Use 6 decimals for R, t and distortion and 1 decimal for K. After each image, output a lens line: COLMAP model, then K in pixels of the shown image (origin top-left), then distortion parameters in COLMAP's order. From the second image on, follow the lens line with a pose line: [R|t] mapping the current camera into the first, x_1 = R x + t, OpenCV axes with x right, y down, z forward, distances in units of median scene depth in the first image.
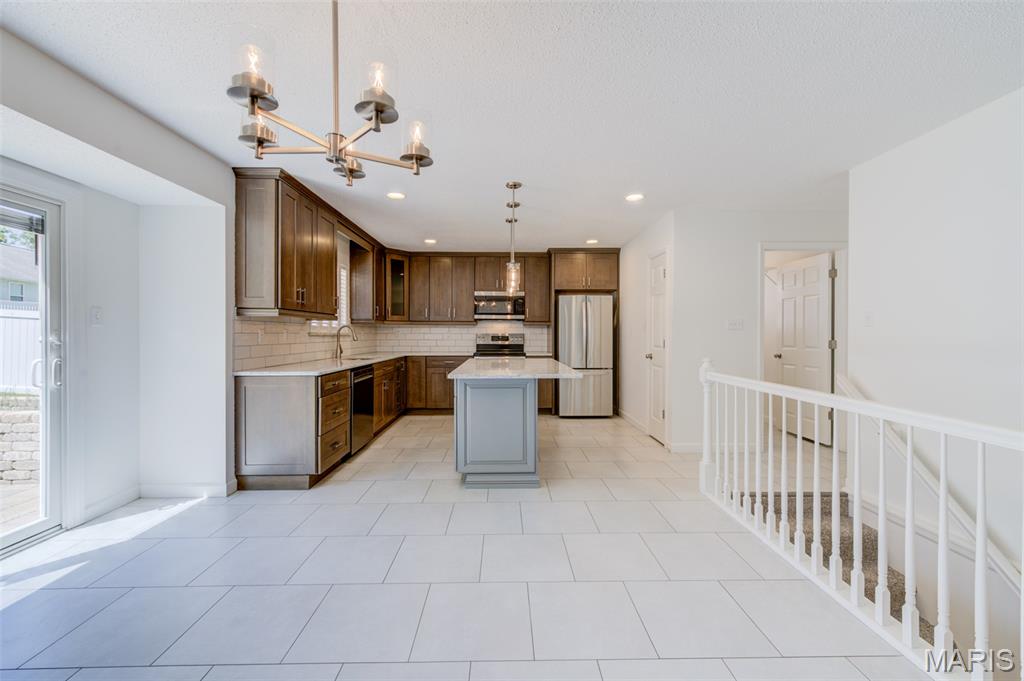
lens RADIAL K [[402.2, 0, 509.5], [0, 402.2, 336.1], [0, 0, 1]] dist [0.000430, 0.000032]
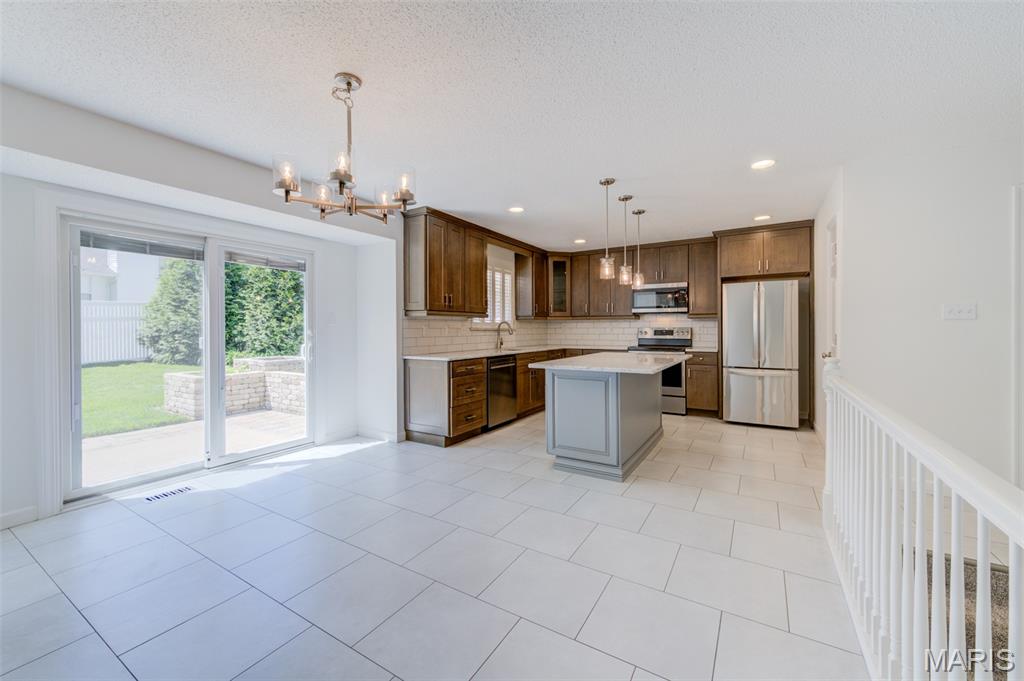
lens RADIAL K [[400.4, 0, 514.1], [0, 400.4, 331.5], [0, 0, 1]] dist [0.001447, 0.000009]
pose [[0.844746, -0.000950, -0.535166, 0.329077], [0.002278, 0.999996, 0.001820, 0.000824], [0.535162, -0.002757, 0.844745, 0.016855]]
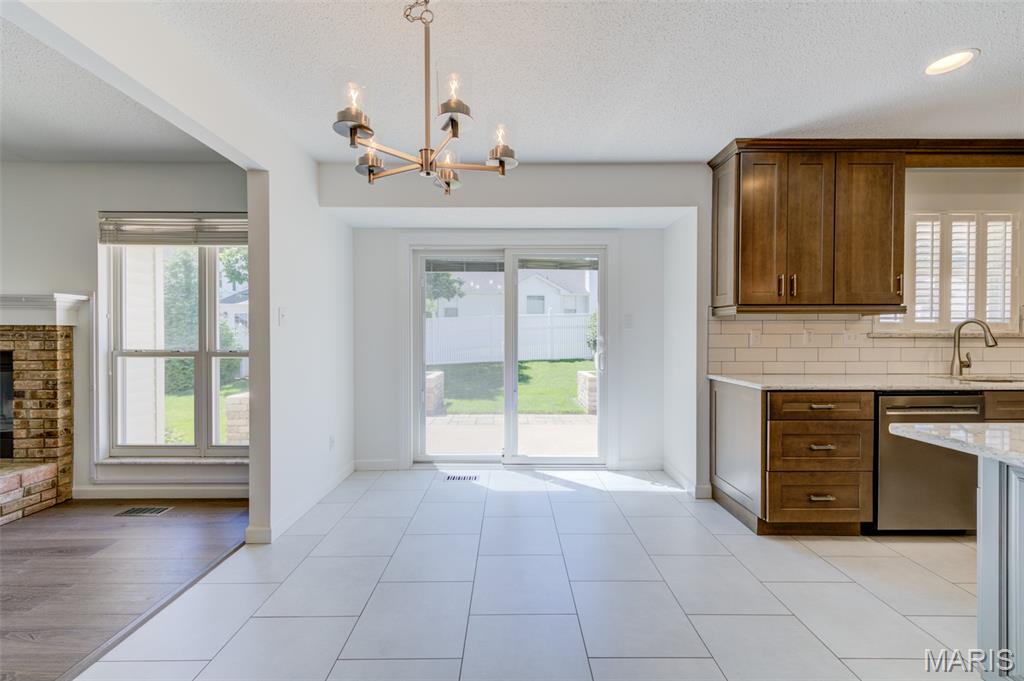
lens RADIAL K [[404.3, 0, 516.6], [0, 404.3, 339.9], [0, 0, 1]] dist [0.001626, 0.000080]
pose [[-0.014132, 0.009548, -0.999855, 0.241055], [-0.004340, 0.999944, 0.009610, -0.000888], [0.999891, 0.004475, -0.014090, 0.457610]]
